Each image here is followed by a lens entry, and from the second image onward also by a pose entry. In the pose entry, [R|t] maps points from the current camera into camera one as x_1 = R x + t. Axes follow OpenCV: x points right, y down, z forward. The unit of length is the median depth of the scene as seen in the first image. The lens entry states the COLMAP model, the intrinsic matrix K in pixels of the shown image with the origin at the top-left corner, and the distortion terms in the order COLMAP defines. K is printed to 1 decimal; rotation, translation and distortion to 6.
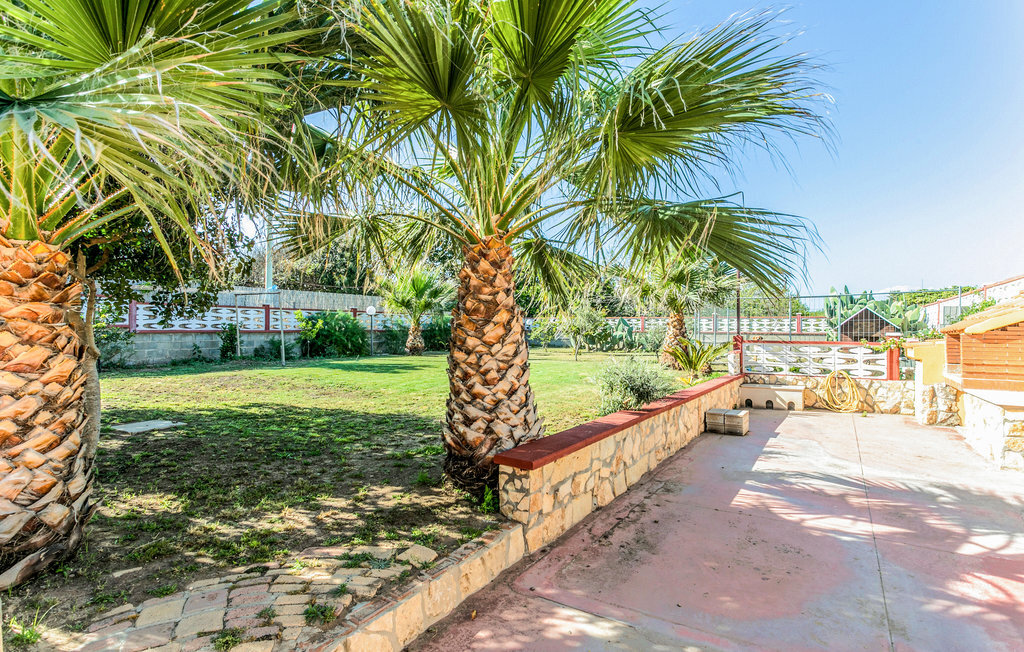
lens RADIAL K [[526.8, 0, 515.1], [0, 526.8, 328.2], [0, 0, 1]] dist [0.006551, 0.002016]
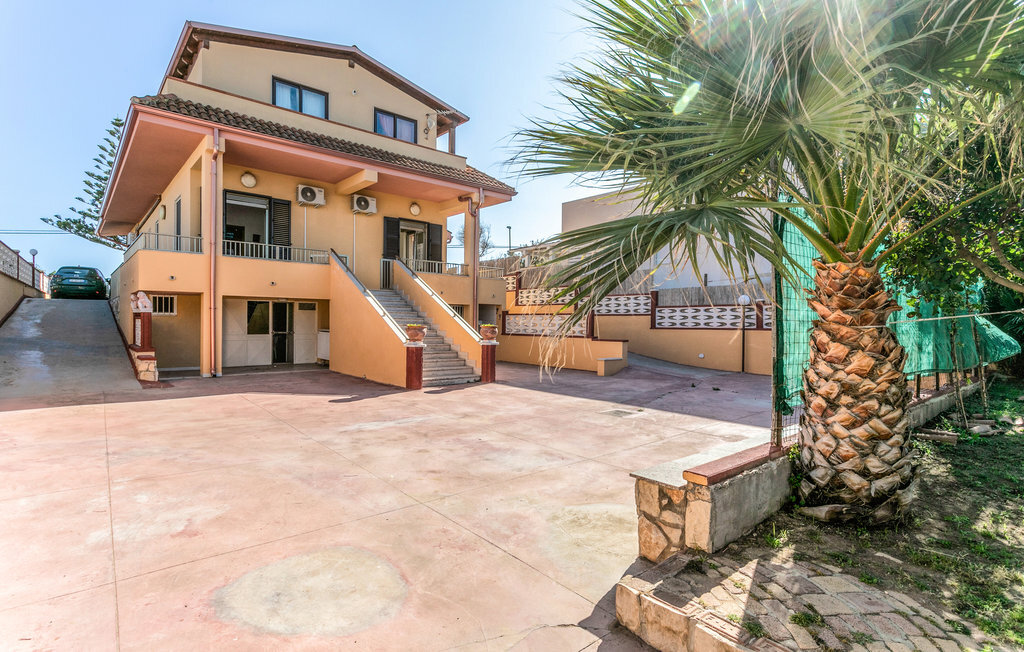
lens RADIAL K [[526.8, 0, 510.8], [0, 526.8, 324.0], [0, 0, 1]] dist [0.006551, 0.002016]
pose [[-0.330224, -0.005173, -0.943888, 0.560016], [-0.022629, 0.999741, 0.002437, 0.001534], [0.943631, 0.022164, -0.330256, 0.651511]]
